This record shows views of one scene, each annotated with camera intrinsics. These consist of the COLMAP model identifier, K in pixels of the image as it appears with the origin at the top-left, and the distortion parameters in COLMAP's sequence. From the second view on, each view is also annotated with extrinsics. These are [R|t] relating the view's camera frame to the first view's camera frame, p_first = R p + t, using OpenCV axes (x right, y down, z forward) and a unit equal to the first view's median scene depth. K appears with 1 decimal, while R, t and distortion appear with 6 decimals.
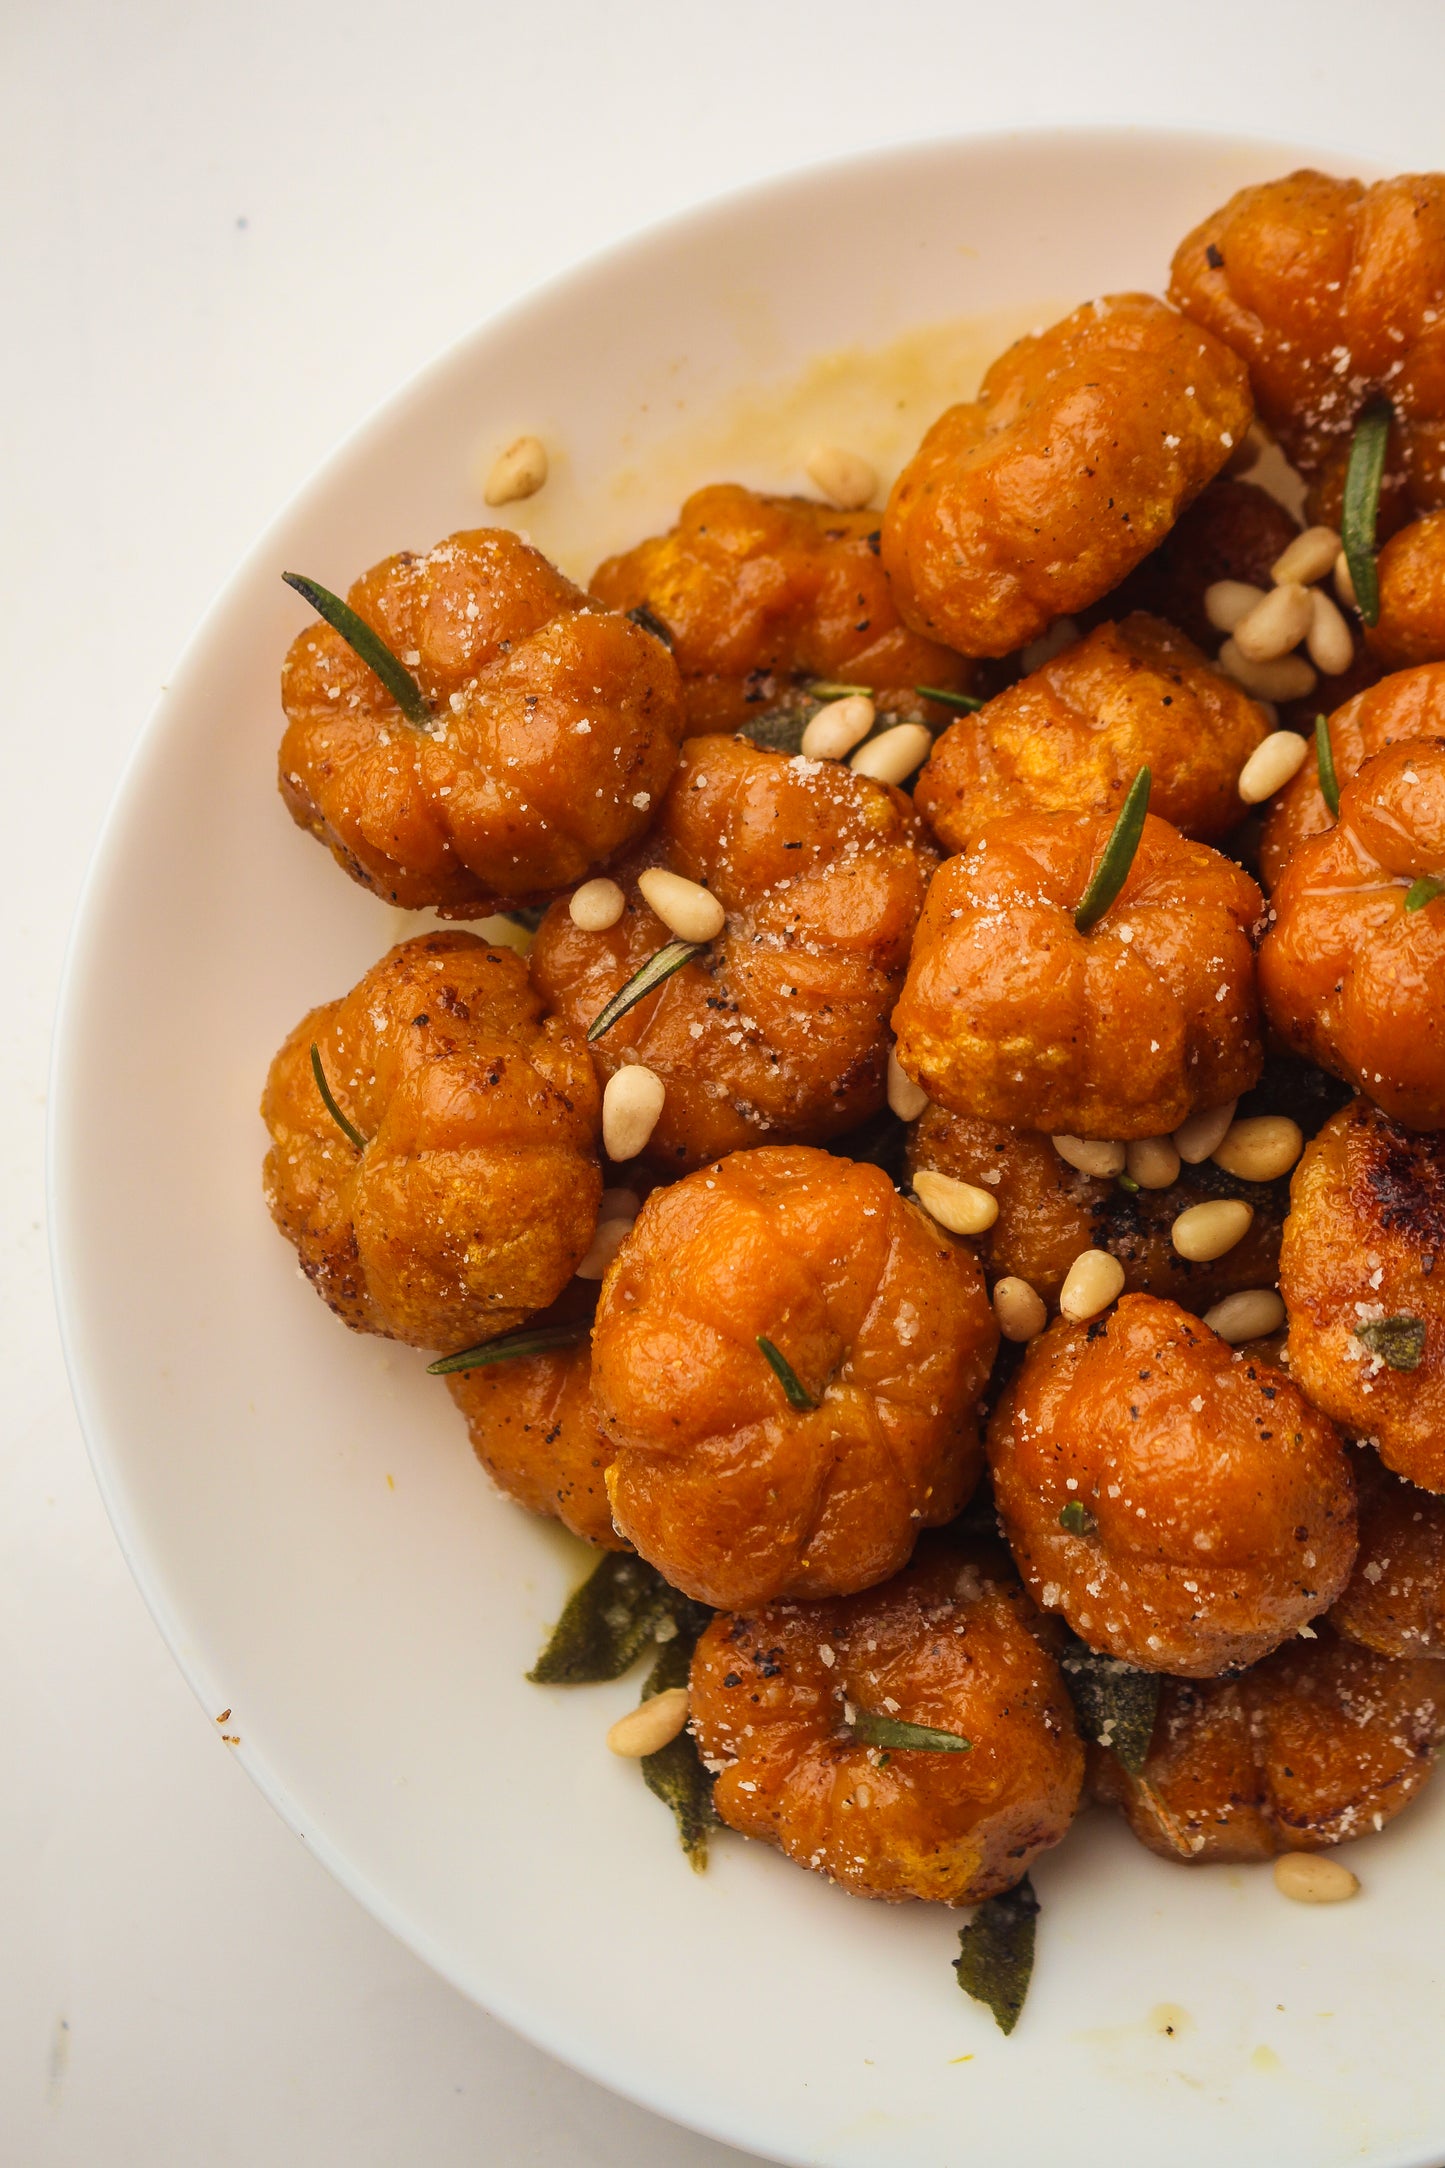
lens RADIAL K [[4998.2, 0, 722.5], [0, 4998.2, 1084.0], [0, 0, 1]] dist [0.021859, 0.106257]
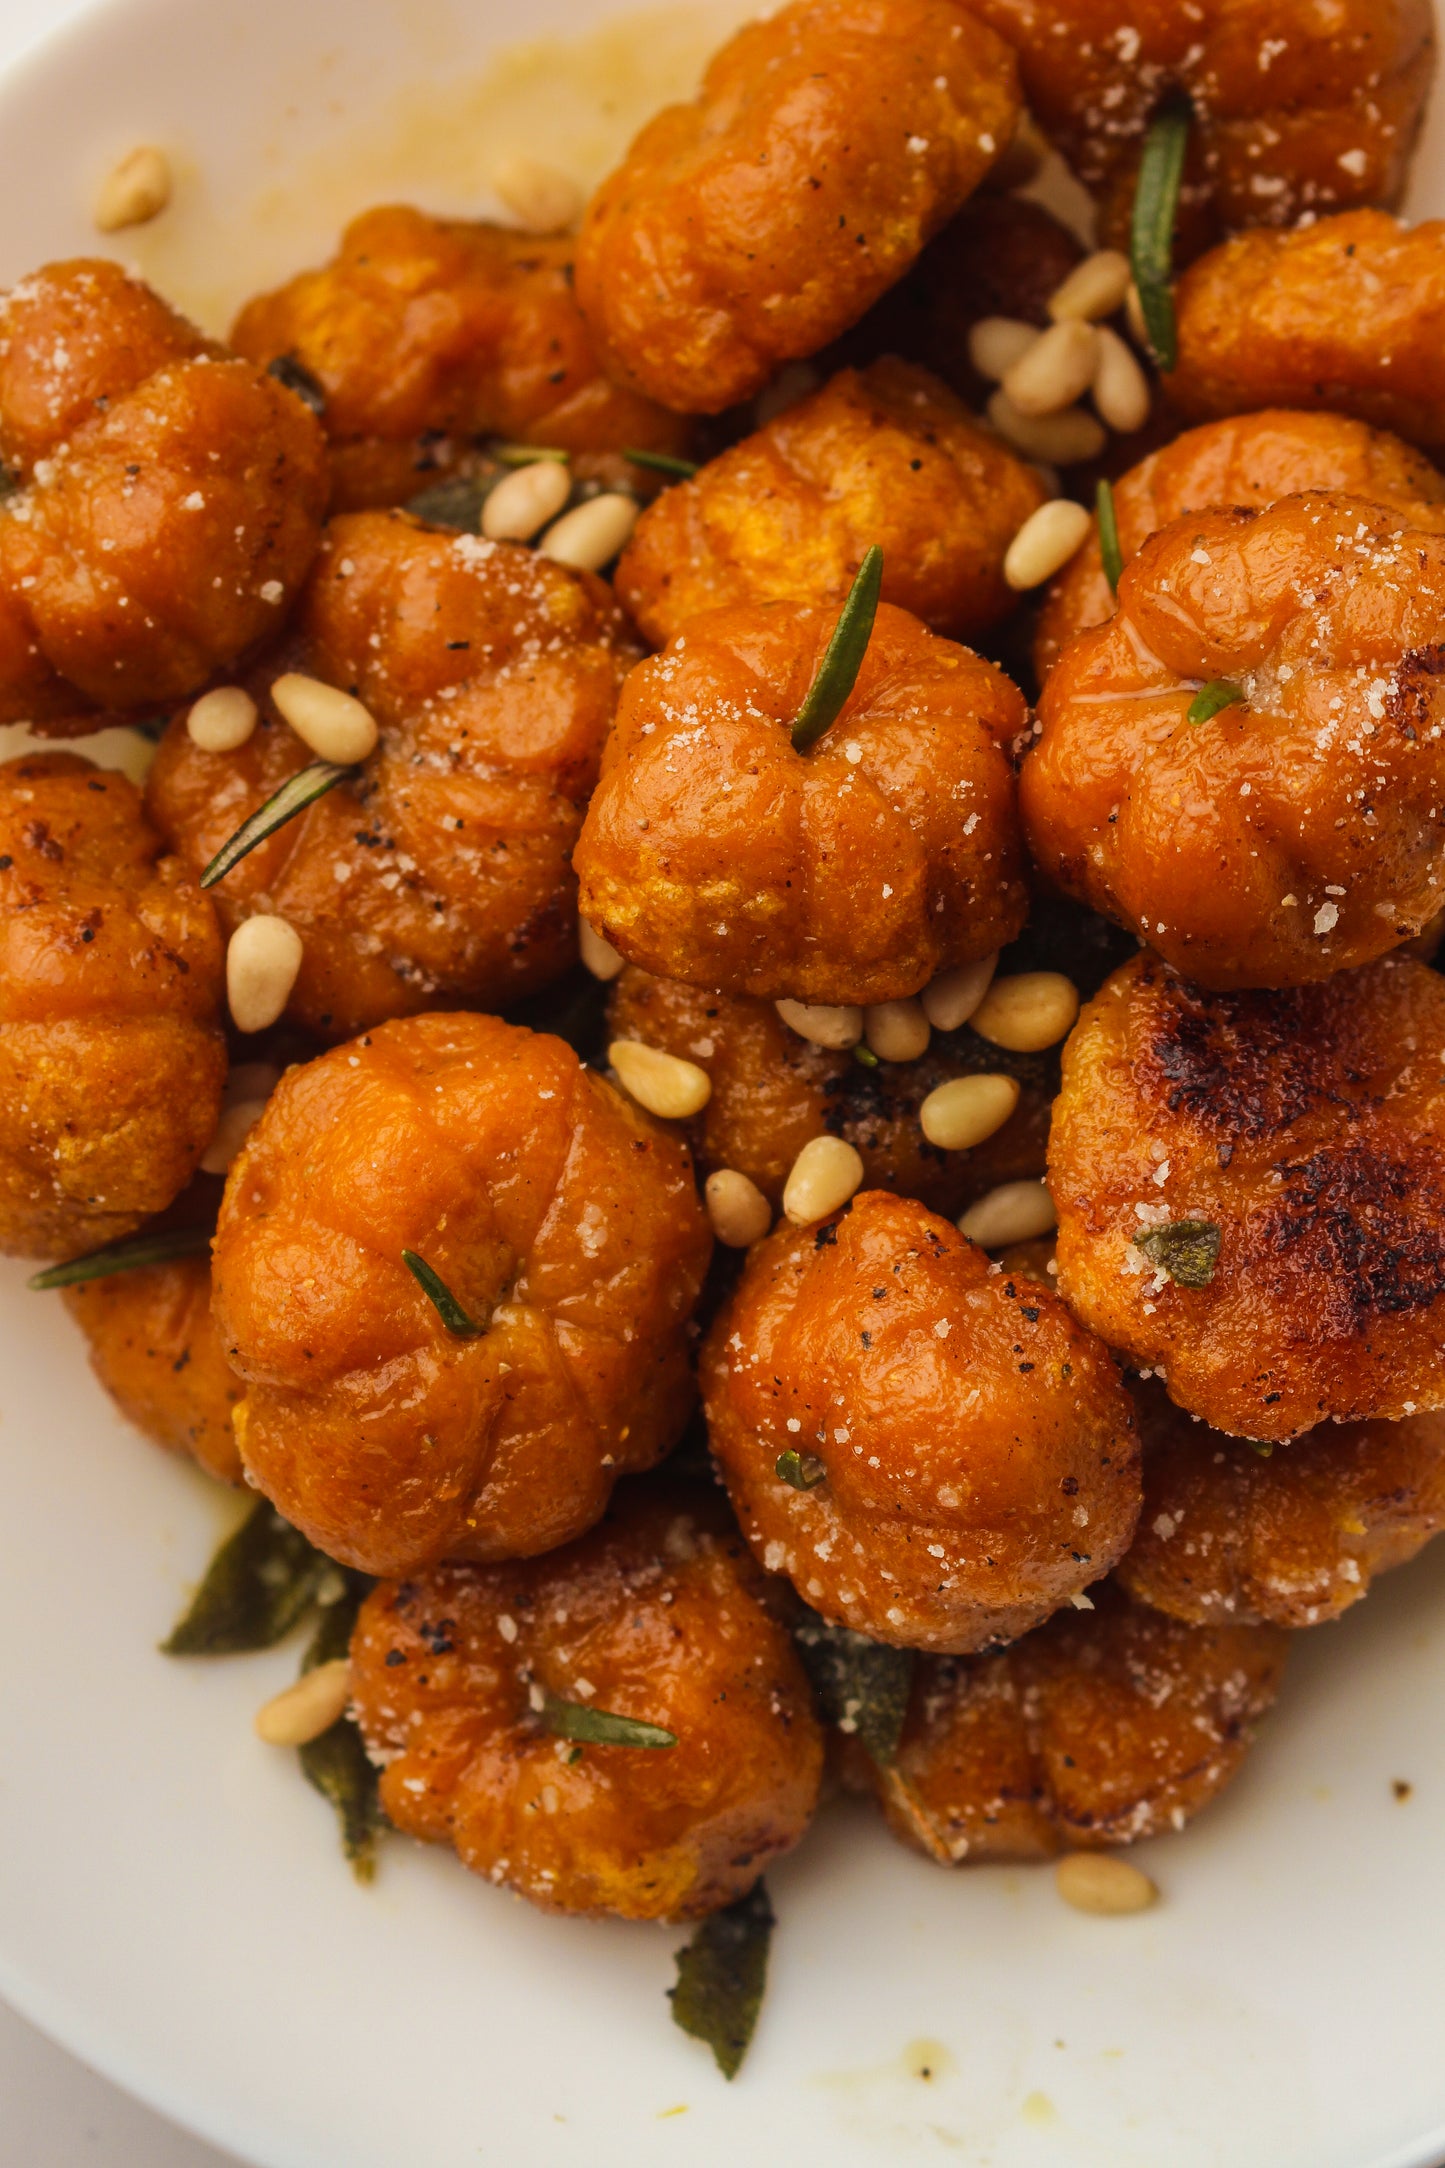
lens RADIAL K [[4998.2, 0, 722.5], [0, 4998.2, 1084.0], [0, 0, 1]] dist [0.021859, 0.106257]
pose [[0.999971, -0.007416, 0.001694, 0.055844], [0.007333, 0.998984, 0.044464, -0.012090], [-0.002022, -0.044450, 0.999010, 0.179077]]
